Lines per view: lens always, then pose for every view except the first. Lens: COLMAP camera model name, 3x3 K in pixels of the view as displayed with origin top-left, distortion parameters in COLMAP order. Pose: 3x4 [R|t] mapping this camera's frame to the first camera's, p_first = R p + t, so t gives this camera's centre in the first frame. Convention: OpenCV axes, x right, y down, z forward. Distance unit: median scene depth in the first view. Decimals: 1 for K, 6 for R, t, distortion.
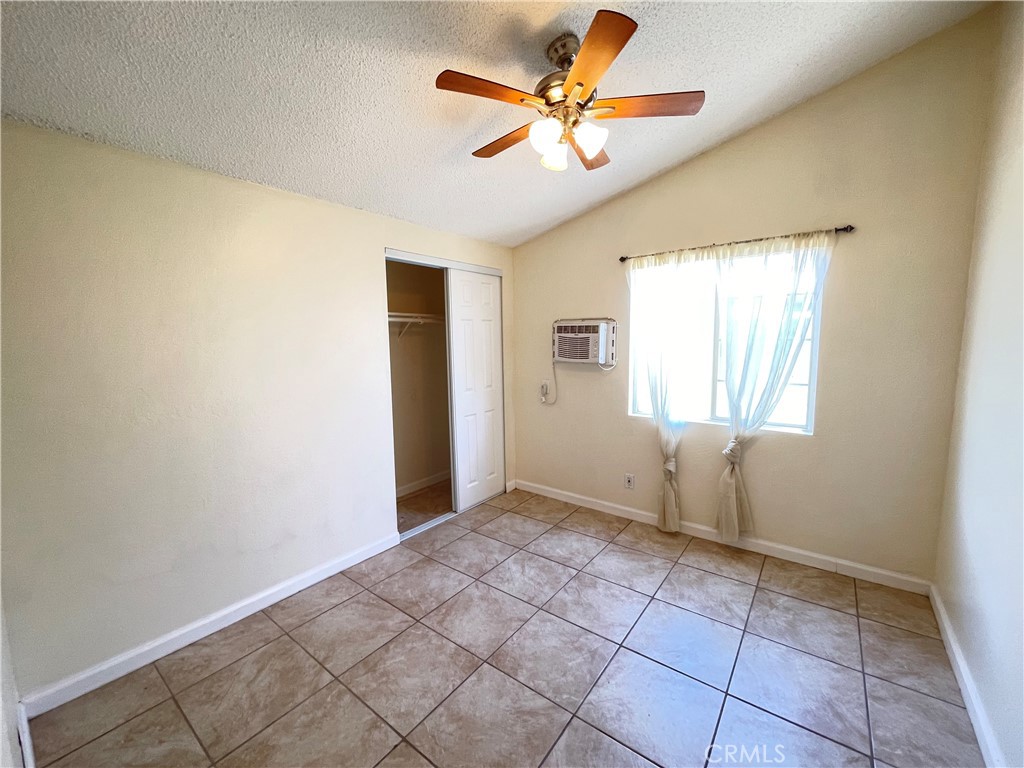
lens RADIAL K [[417.6, 0, 513.0], [0, 417.6, 377.7], [0, 0, 1]] dist [-0.003691, -0.000019]
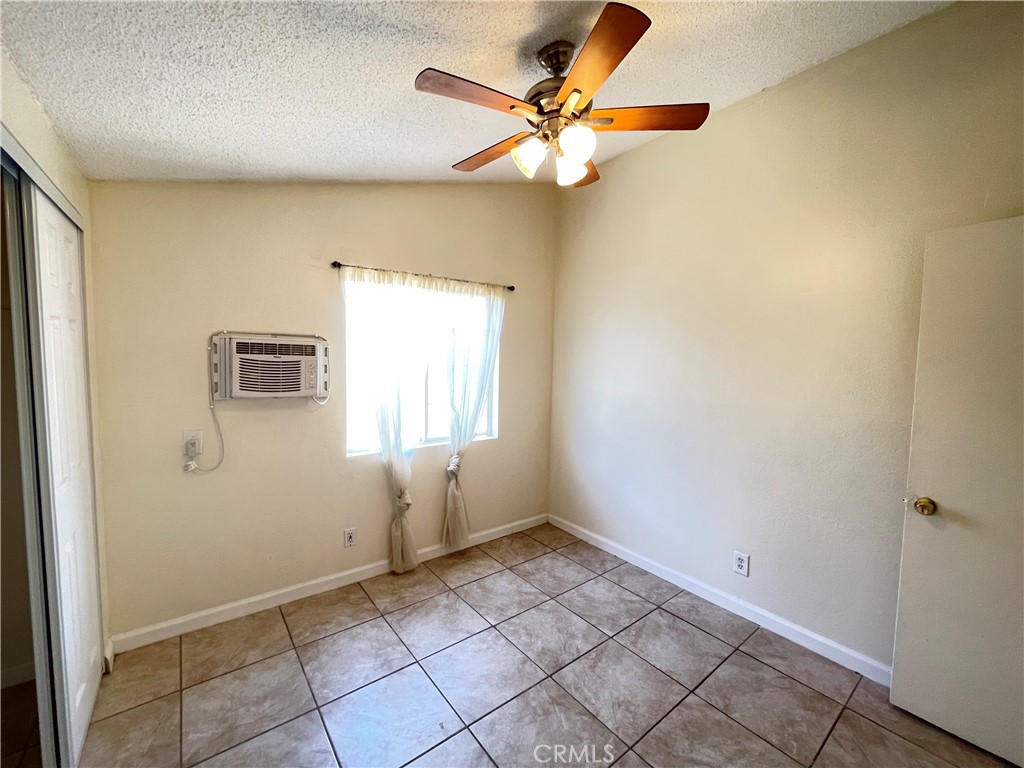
lens RADIAL K [[417.6, 0, 508.2], [0, 417.6, 378.9], [0, 0, 1]] dist [-0.003691, -0.000019]
pose [[0.259880, -0.034547, 0.965023, -0.542715], [0.072030, 0.997269, 0.016304, -0.067436], [-0.962951, 0.065273, 0.261659, 0.609739]]
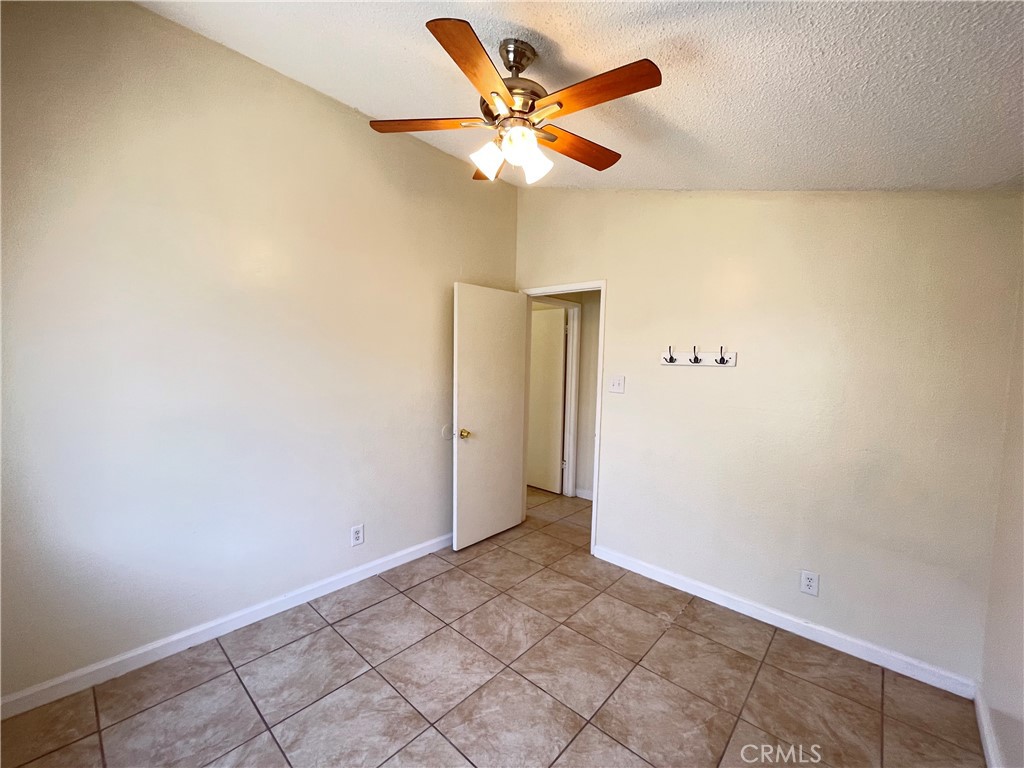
lens RADIAL K [[417.6, 0, 514.7], [0, 417.6, 385.2], [0, 0, 1]] dist [-0.003691, -0.000019]
pose [[-0.996746, -0.019483, 0.078211, 0.027474], [-0.006856, 0.987323, 0.158574, -0.142009], [-0.080309, 0.157522, -0.984245, 1.329166]]
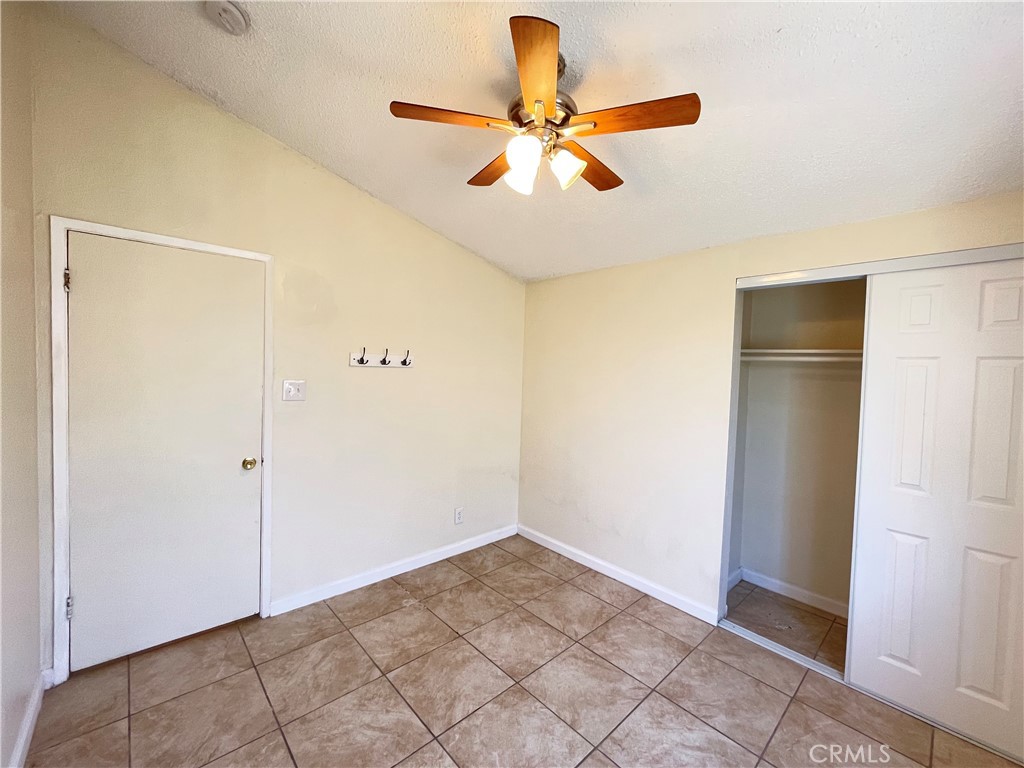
lens RADIAL K [[417.6, 0, 507.4], [0, 417.6, 388.0], [0, 0, 1]] dist [-0.003691, -0.000019]
pose [[-0.183318, 0.056727, -0.981415, 0.687016], [-0.122388, 0.989249, 0.080041, -0.101723], [0.975405, 0.134787, -0.174405, 0.783843]]
